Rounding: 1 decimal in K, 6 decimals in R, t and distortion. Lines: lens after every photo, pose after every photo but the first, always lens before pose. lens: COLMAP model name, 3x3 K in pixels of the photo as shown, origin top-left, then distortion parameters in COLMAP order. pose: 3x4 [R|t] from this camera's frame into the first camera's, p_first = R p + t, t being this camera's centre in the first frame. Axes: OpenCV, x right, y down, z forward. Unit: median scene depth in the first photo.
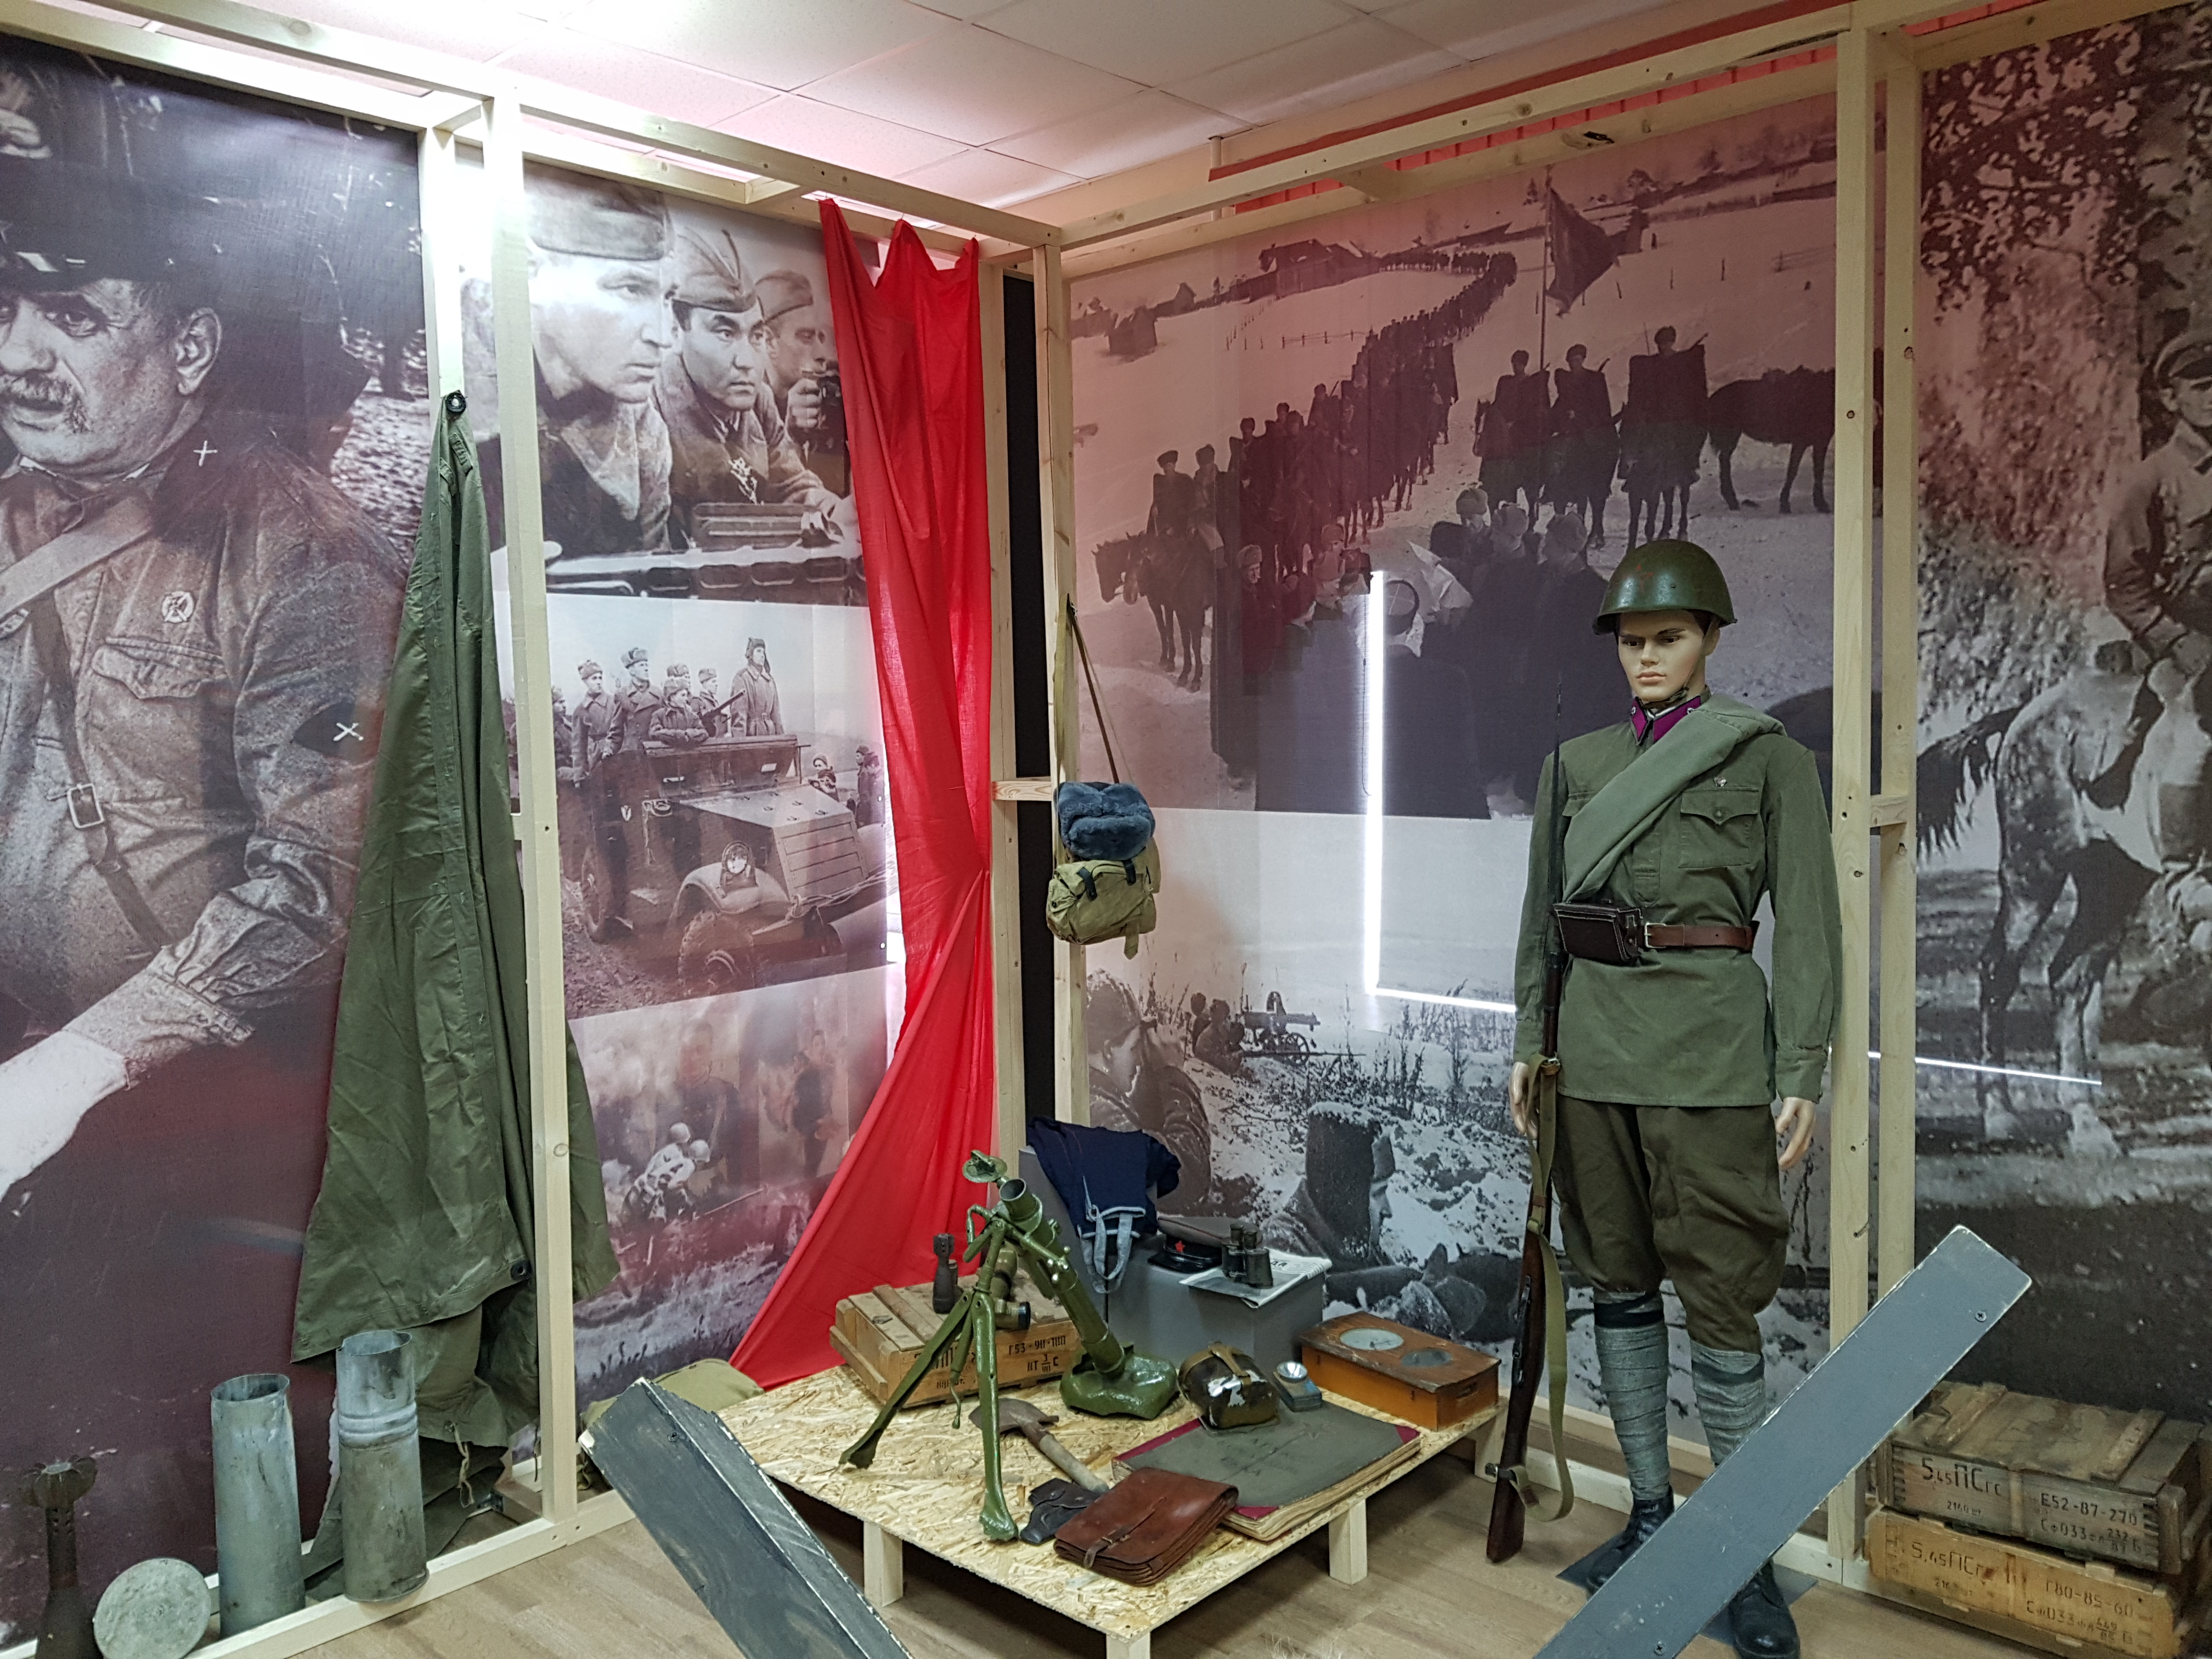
lens RADIAL K [[1726.0, 0, 1113.5], [0, 1726.0, 839.5], [0, 0, 1]] dist [0.044207, -0.073131]
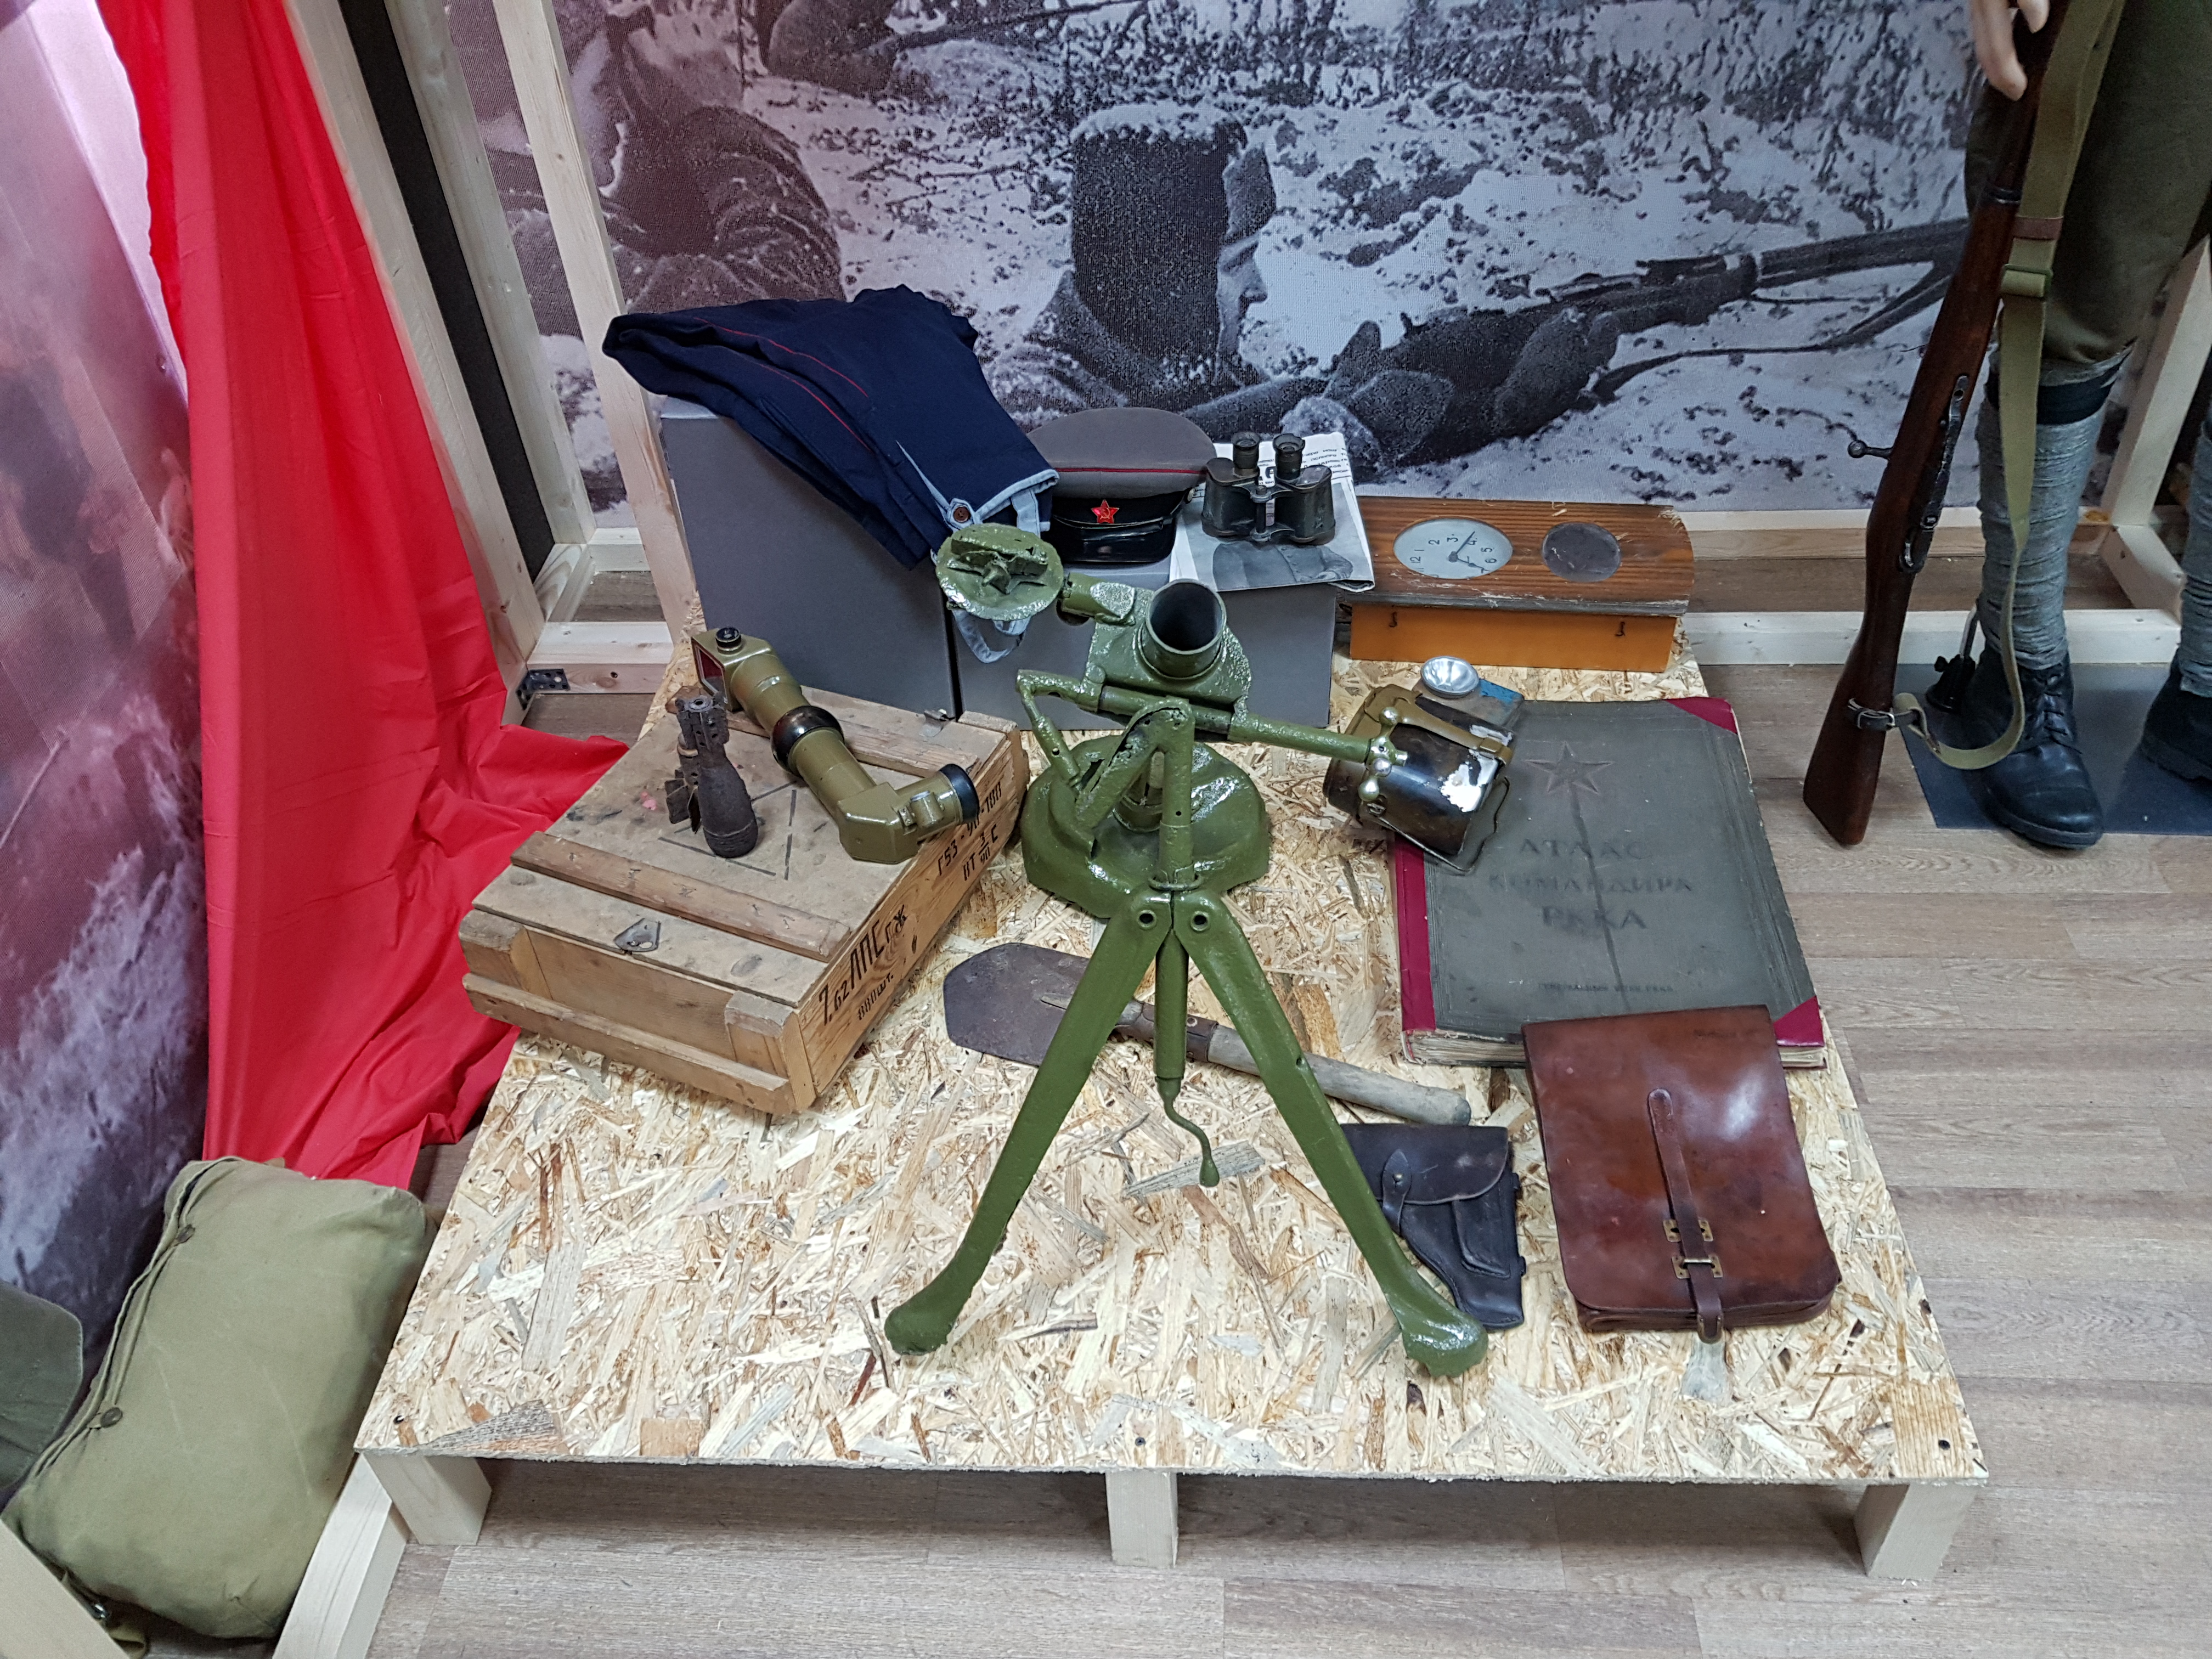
lens RADIAL K [[1726.0, 0, 1014.6], [0, 1726.0, 809.7], [0, 0, 1]] dist [0.044207, -0.073131]
pose [[0.781555, -0.437403, 0.444803, -0.214487], [0.103996, 0.794387, 0.598443, 0.011540], [-0.615107, -0.421458, 0.666346, 0.620850]]
